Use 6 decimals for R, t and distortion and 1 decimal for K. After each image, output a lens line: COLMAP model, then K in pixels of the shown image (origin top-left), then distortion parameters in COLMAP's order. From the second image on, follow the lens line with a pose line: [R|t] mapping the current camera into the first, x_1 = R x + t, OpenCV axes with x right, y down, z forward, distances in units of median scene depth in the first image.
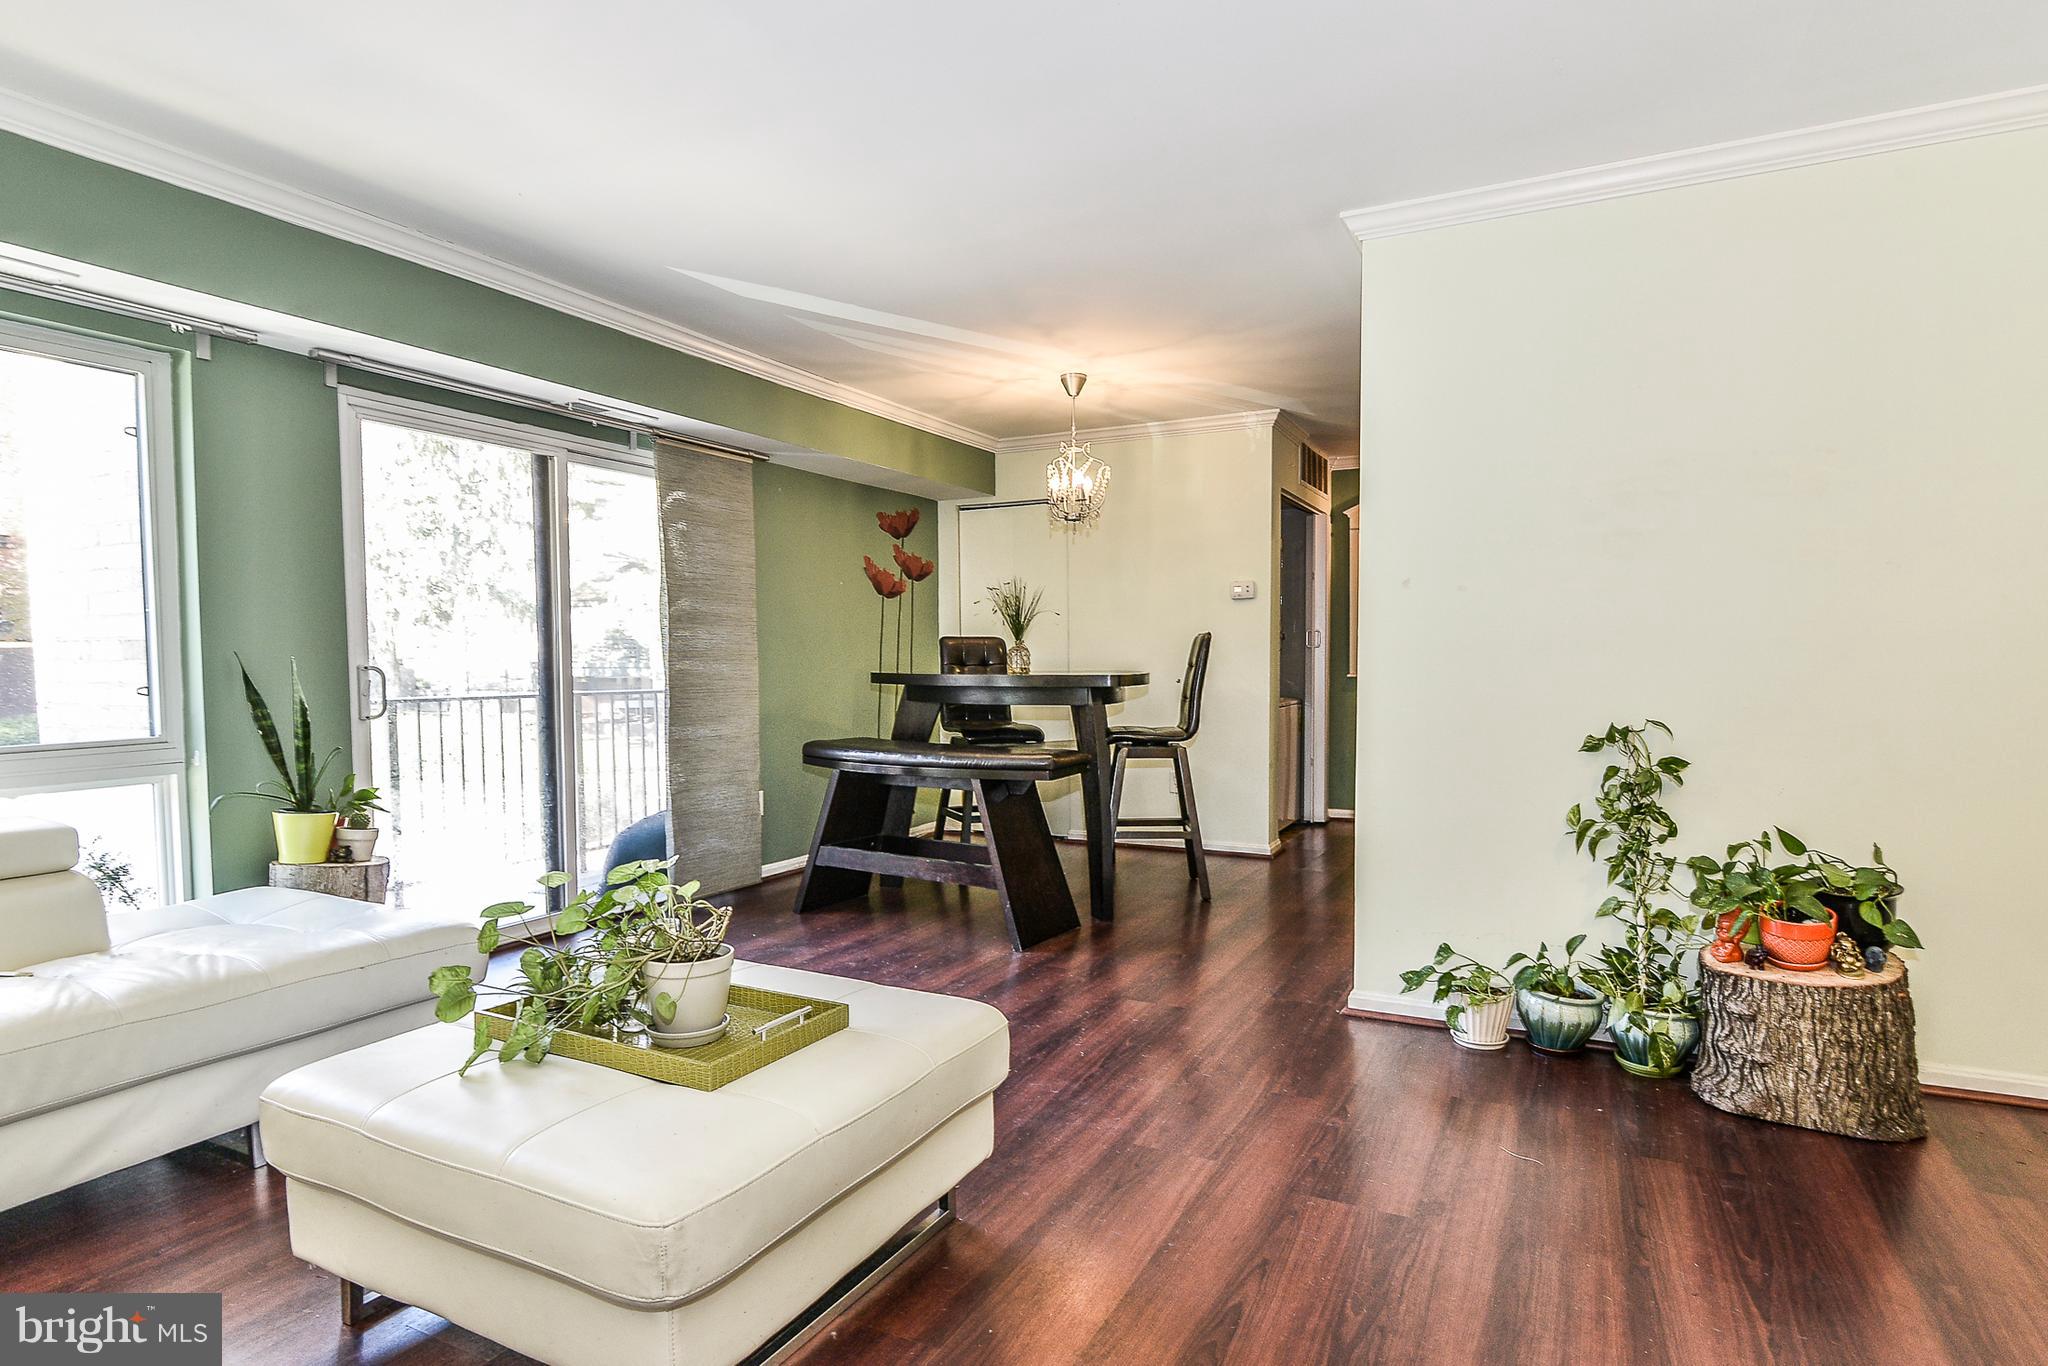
lens RADIAL K [[1075.8, 0, 1044.9], [0, 1075.8, 724.8], [0, 0, 1]] dist [-0.020689, 0.002846]
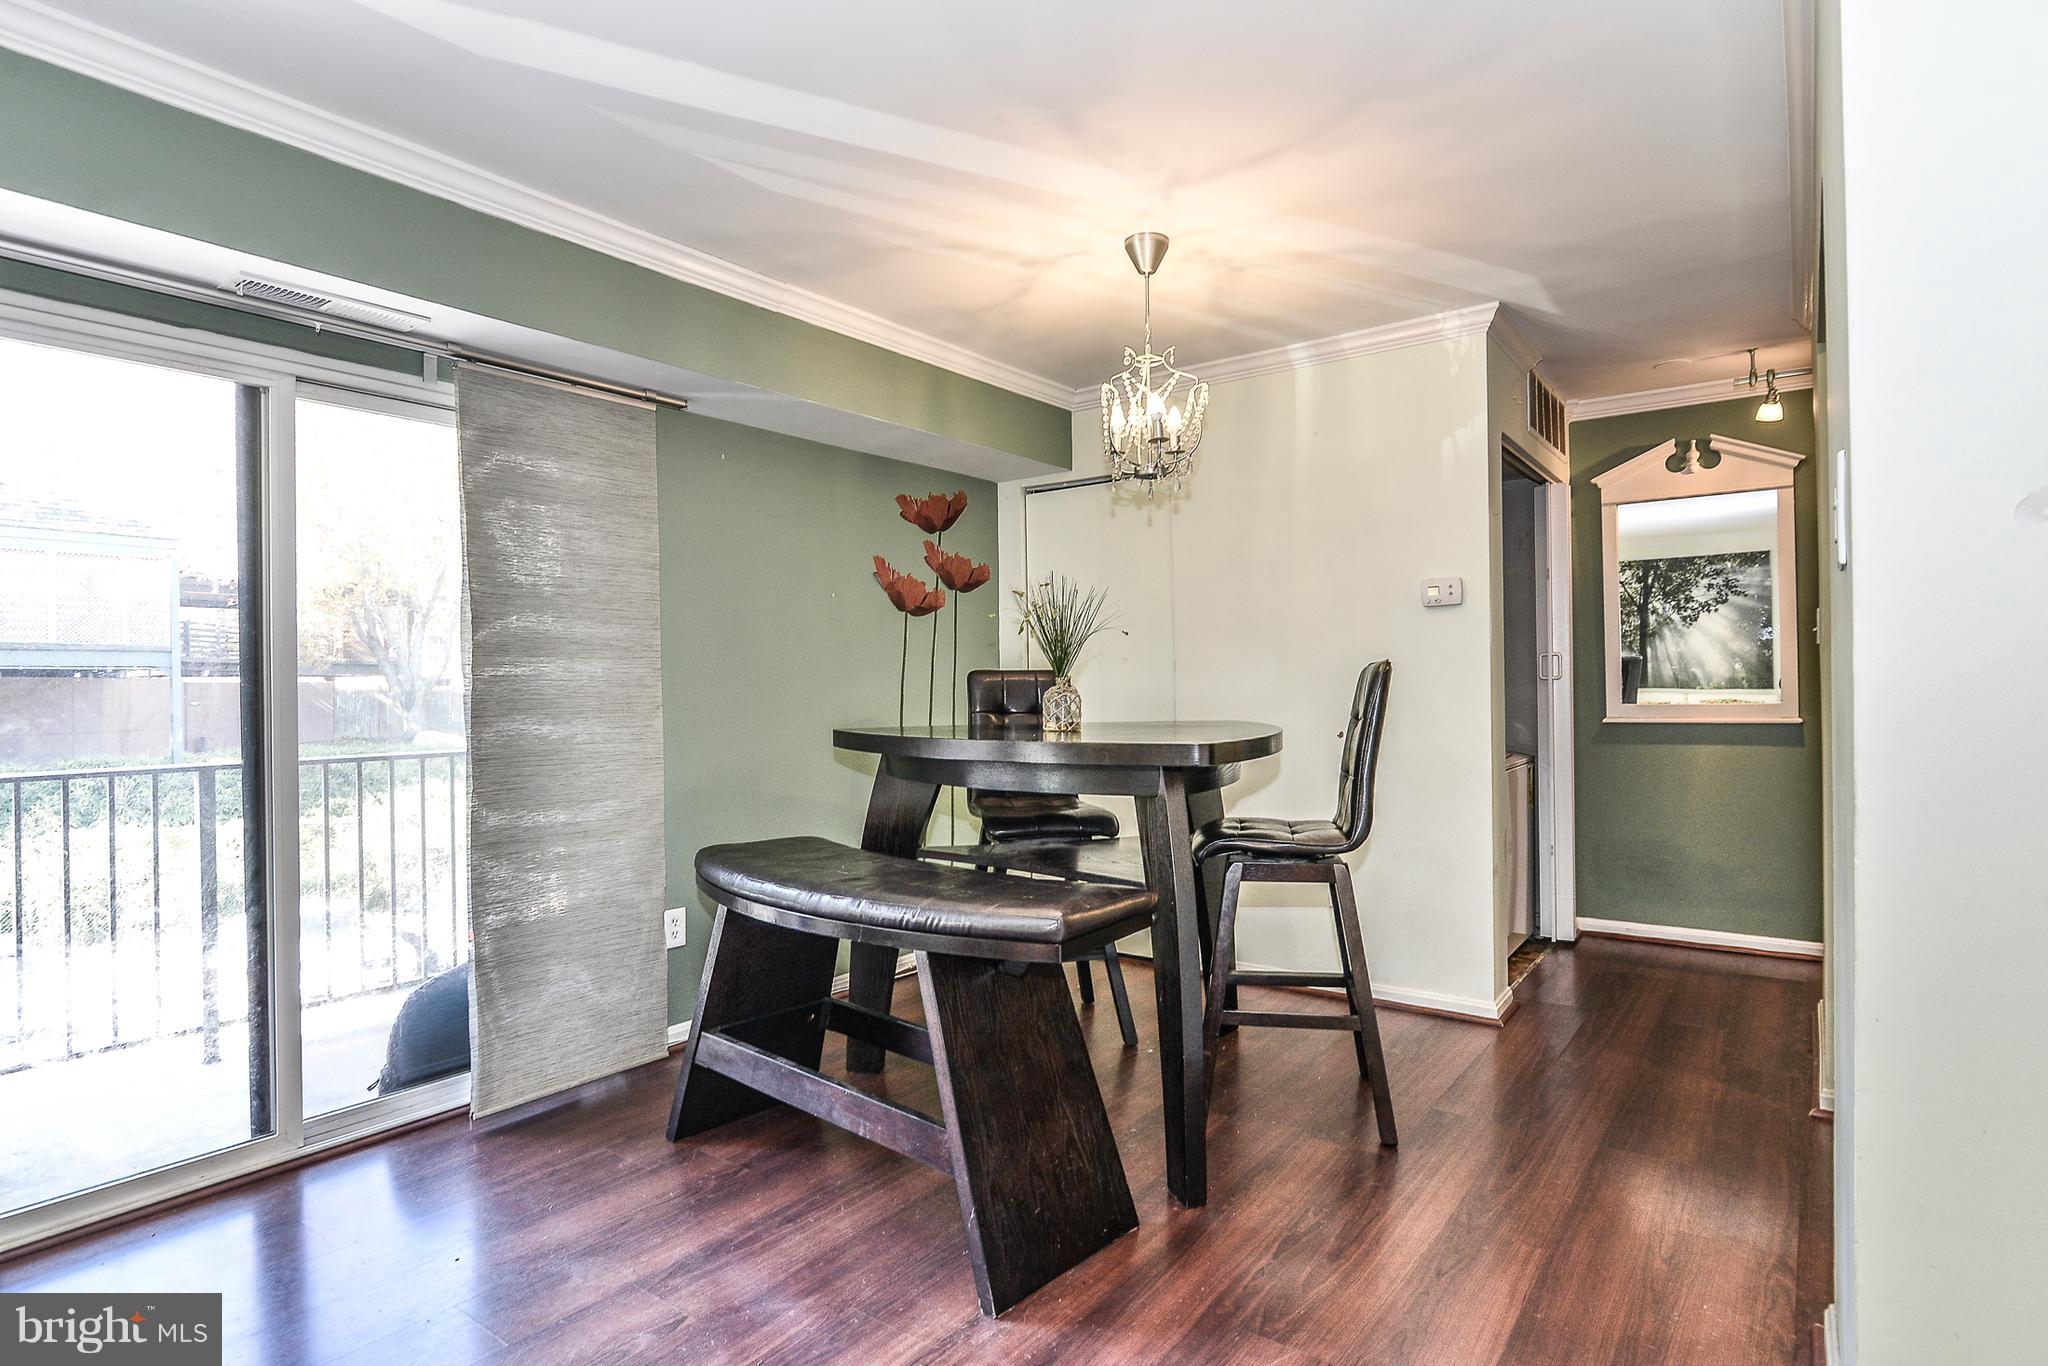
lens RADIAL K [[1075.8, 0, 1051.7], [0, 1075.8, 682.1], [0, 0, 1]] dist [-0.020689, 0.002846]
pose [[0.987523, -0.007271, -0.157304, 0.065732], [-0.003003, 0.997882, -0.064977, -0.037110], [0.157443, 0.064638, 0.985410, 0.406090]]
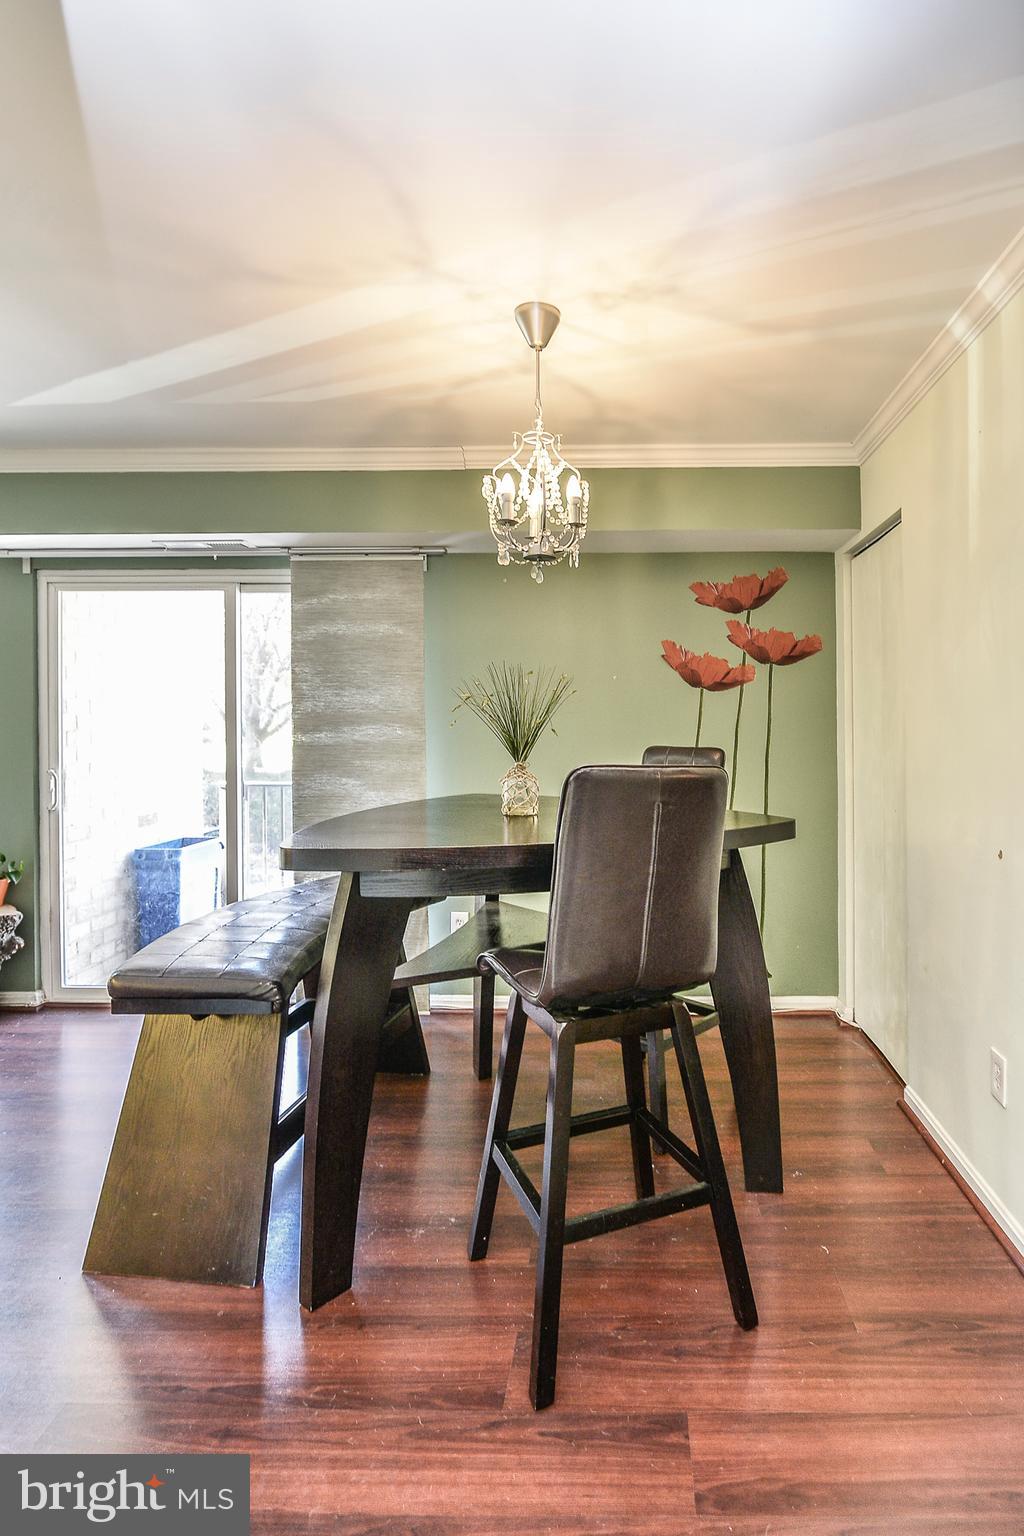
lens RADIAL K [[813.8, 0, 563.4], [0, 813.8, 746.5], [0, 0, 1]] dist [-0.037676, -0.001018]
pose [[0.422228, 0.026622, -0.906099, 0.422560], [-0.064736, 0.997902, -0.000847, -0.088787], [0.904175, 0.059015, 0.423066, 0.823709]]
